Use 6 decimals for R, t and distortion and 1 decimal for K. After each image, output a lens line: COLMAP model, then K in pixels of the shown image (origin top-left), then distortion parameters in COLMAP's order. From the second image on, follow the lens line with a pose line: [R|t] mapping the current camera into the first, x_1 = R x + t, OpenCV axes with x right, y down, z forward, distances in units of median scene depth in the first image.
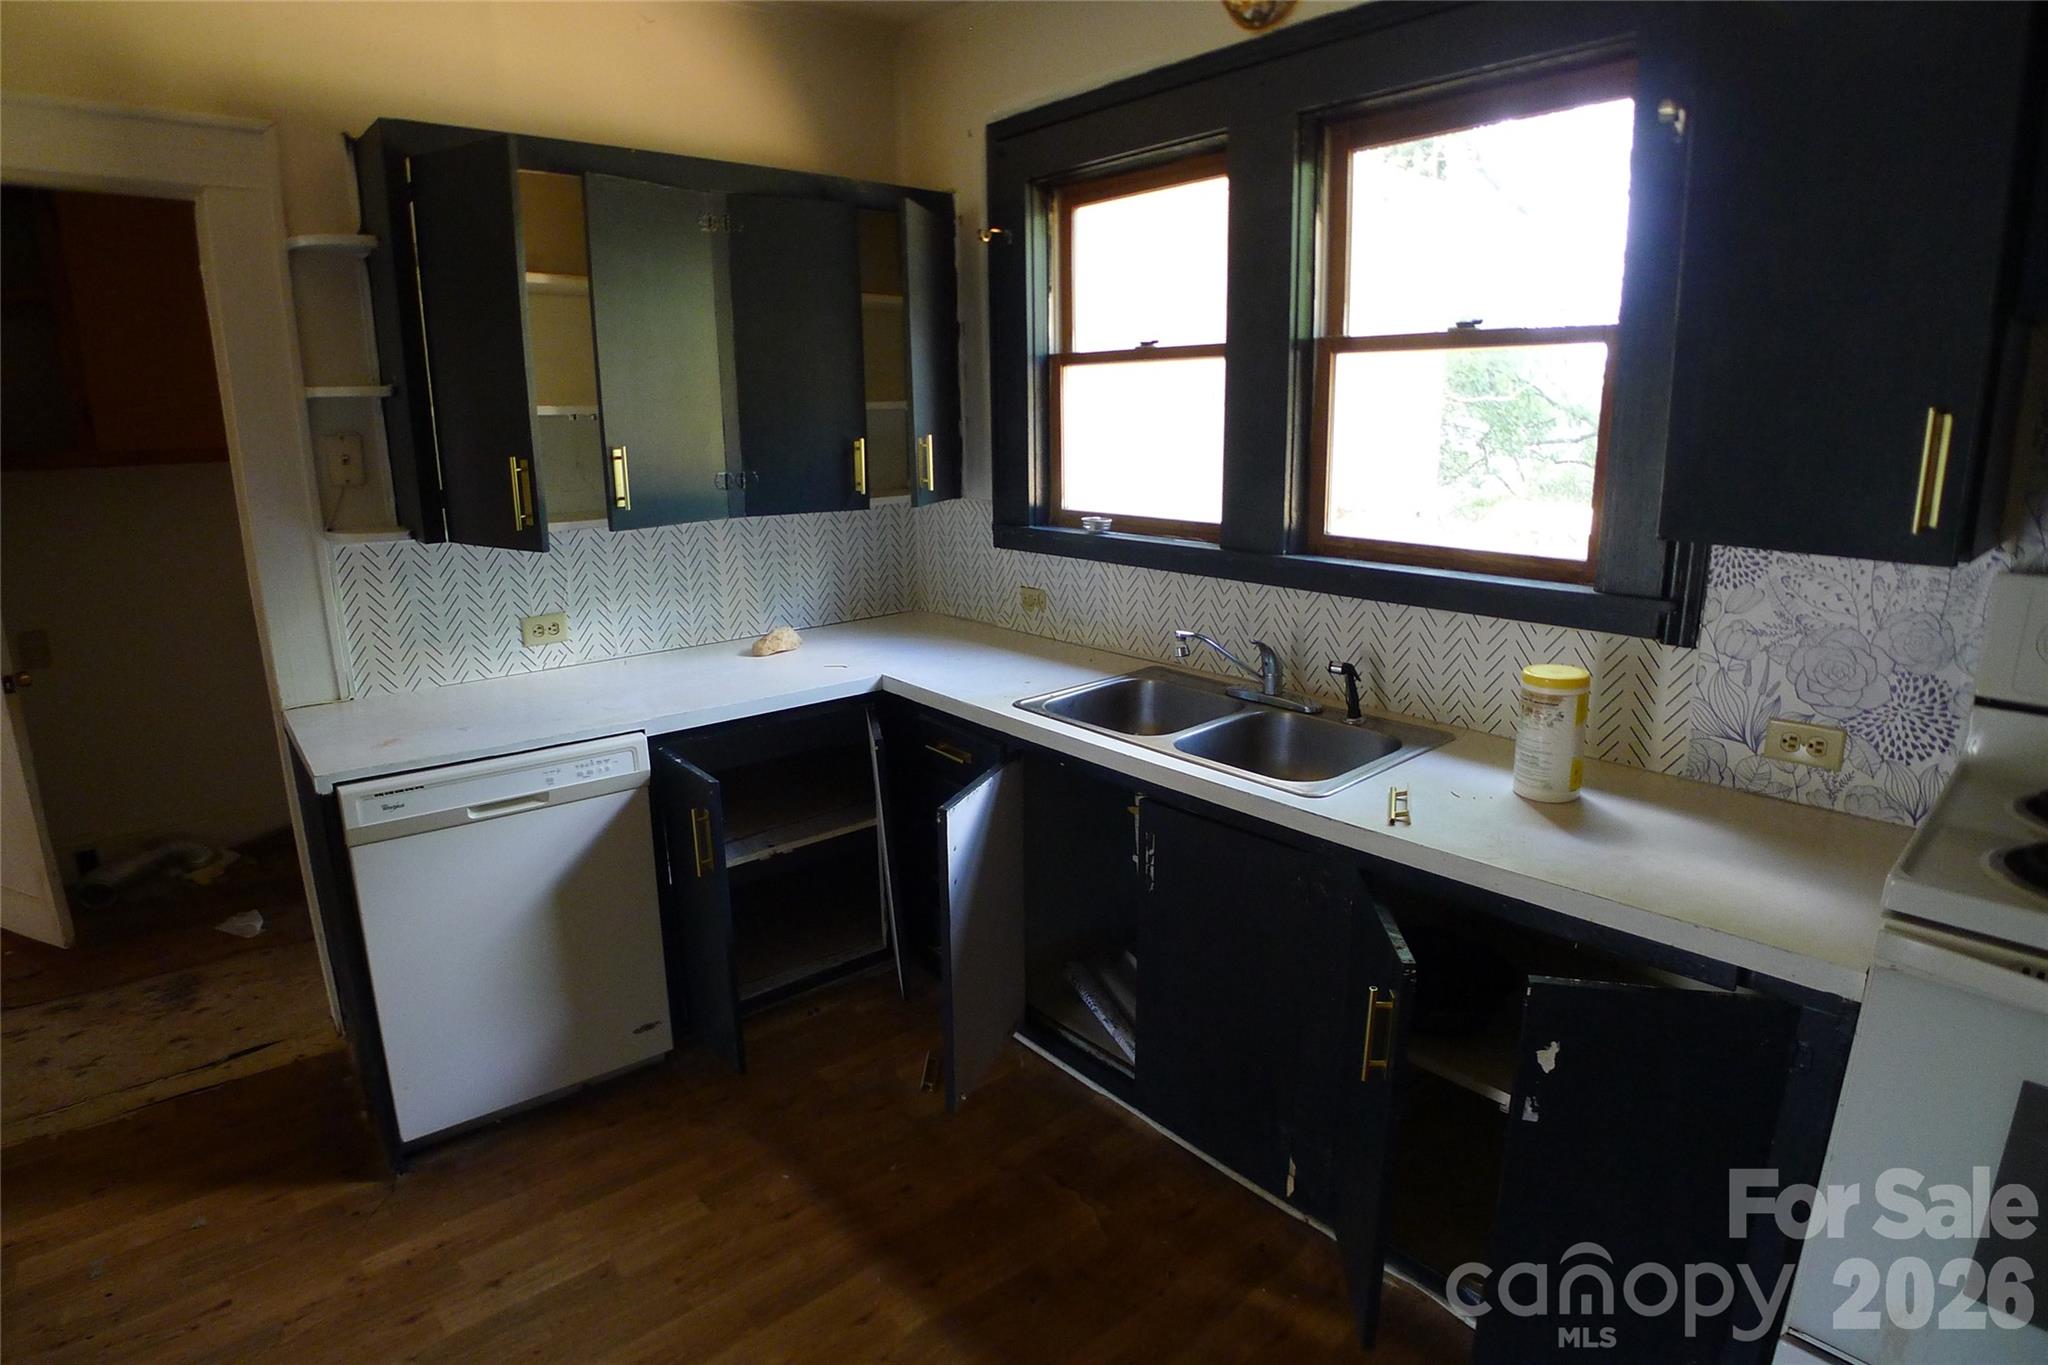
lens RADIAL K [[1074.8, 0, 1024.3], [0, 1074.8, 671.4], [0, 0, 1]] dist [-0.105372, 0.026515]
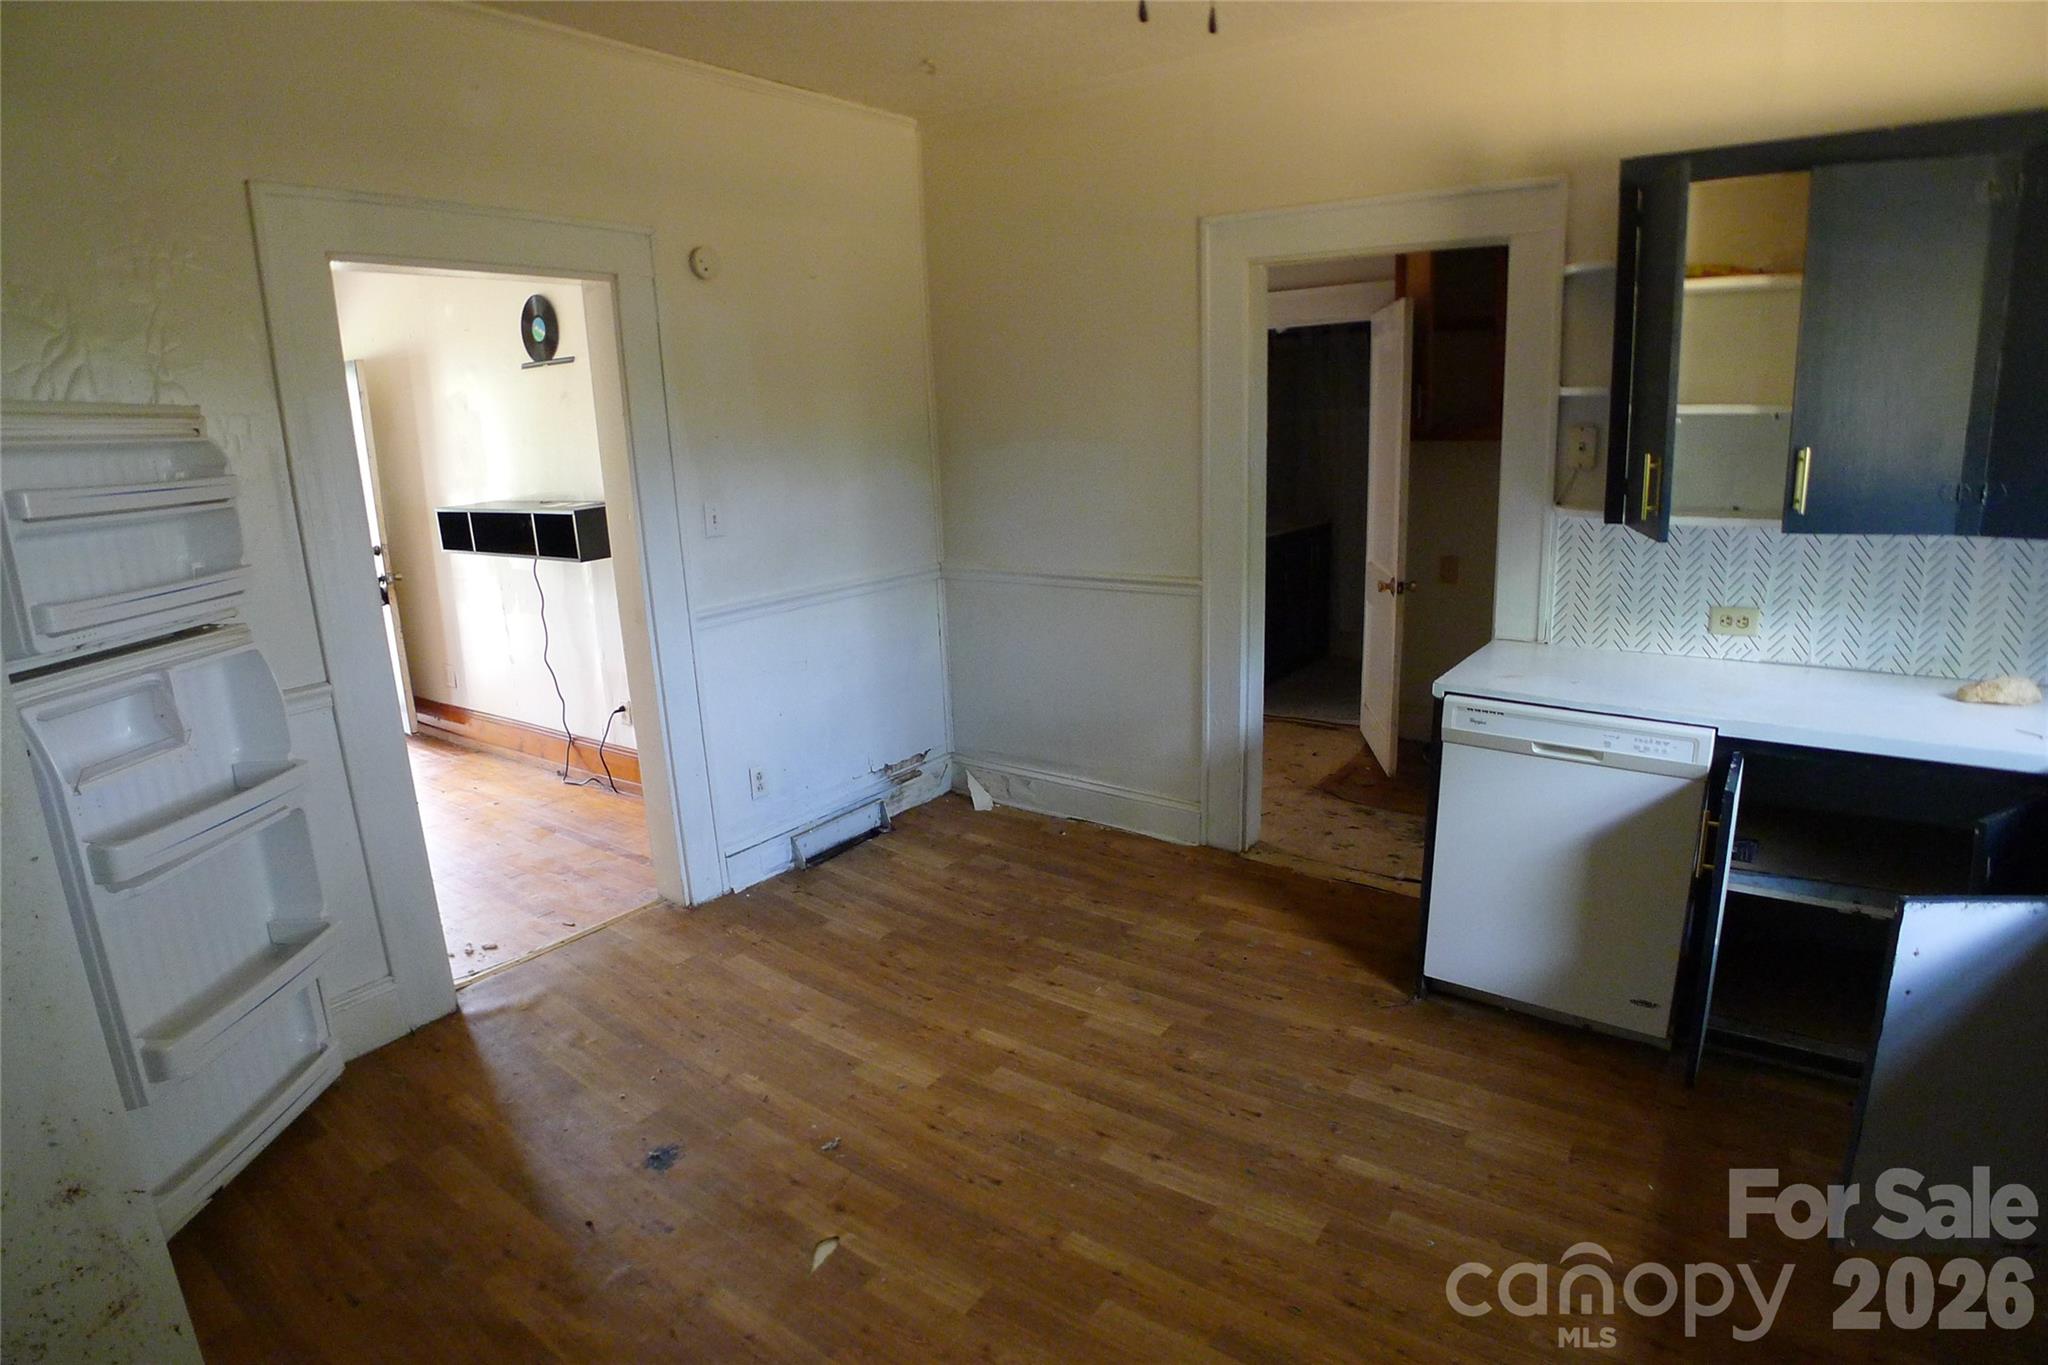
lens RADIAL K [[1072.6, 0, 1022.1], [0, 1072.6, 672.3], [0, 0, 1]] dist [-0.110656, 0.032536]
pose [[0.225732, 0.218905, -0.949276, 0.413467], [-0.189820, 0.965634, 0.177539, -0.044315], [0.955517, 0.140115, 0.259527, 0.100688]]
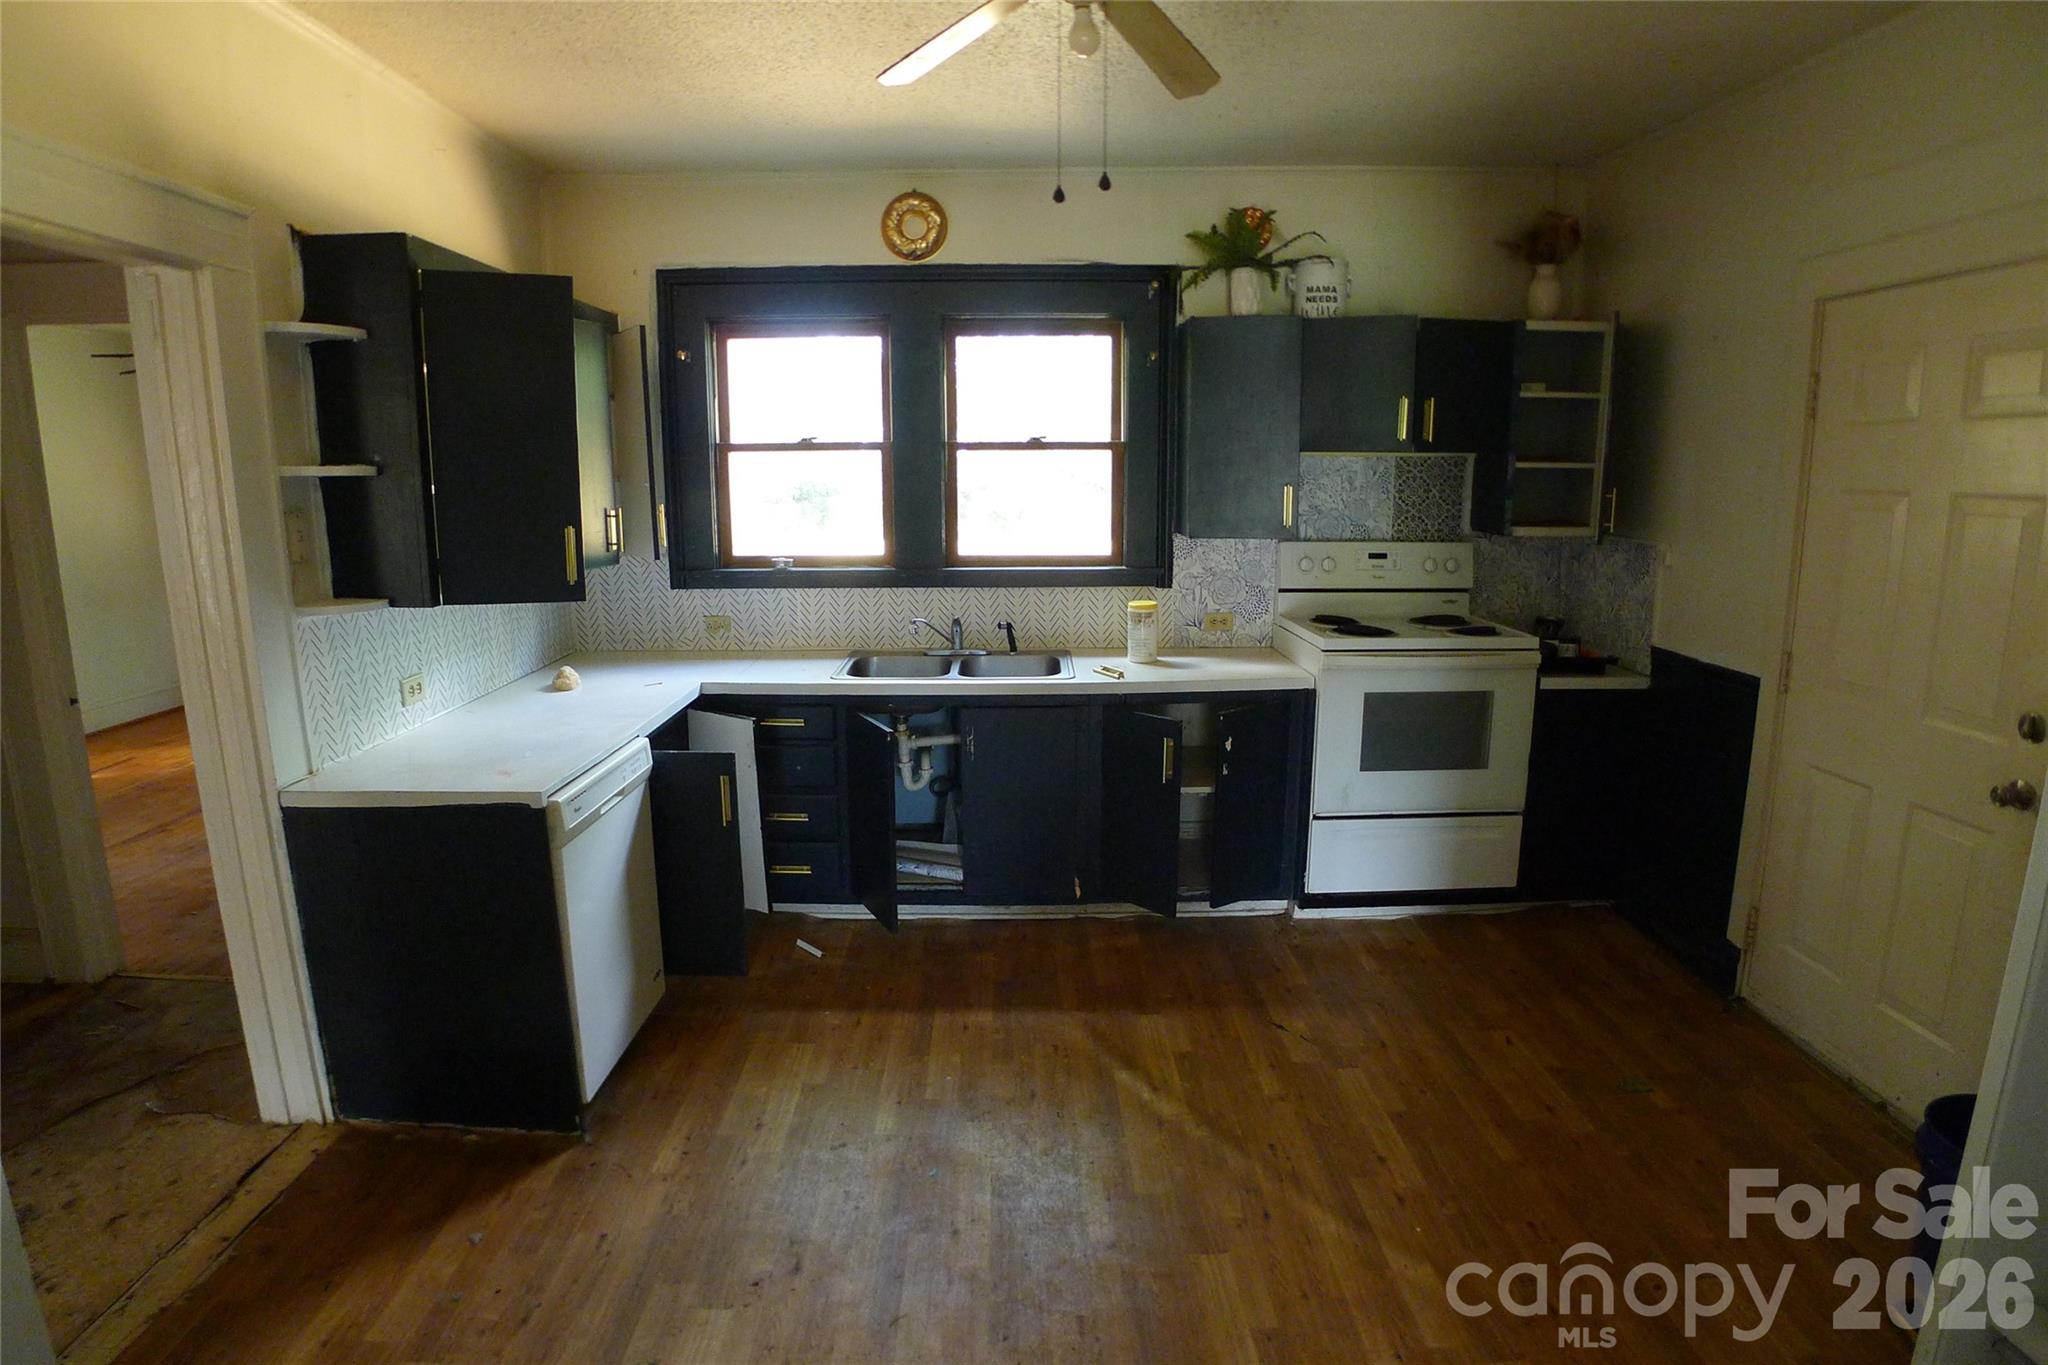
lens RADIAL K [[1072.6, 0, 1022.1], [0, 1072.6, 672.3], [0, 0, 1]] dist [-0.110656, 0.032536]
pose [[0.640097, -0.138542, 0.755700, -1.020298], [0.173291, 0.984295, 0.033668, 0.017902], [-0.748496, 0.109405, 0.654052, -0.191987]]
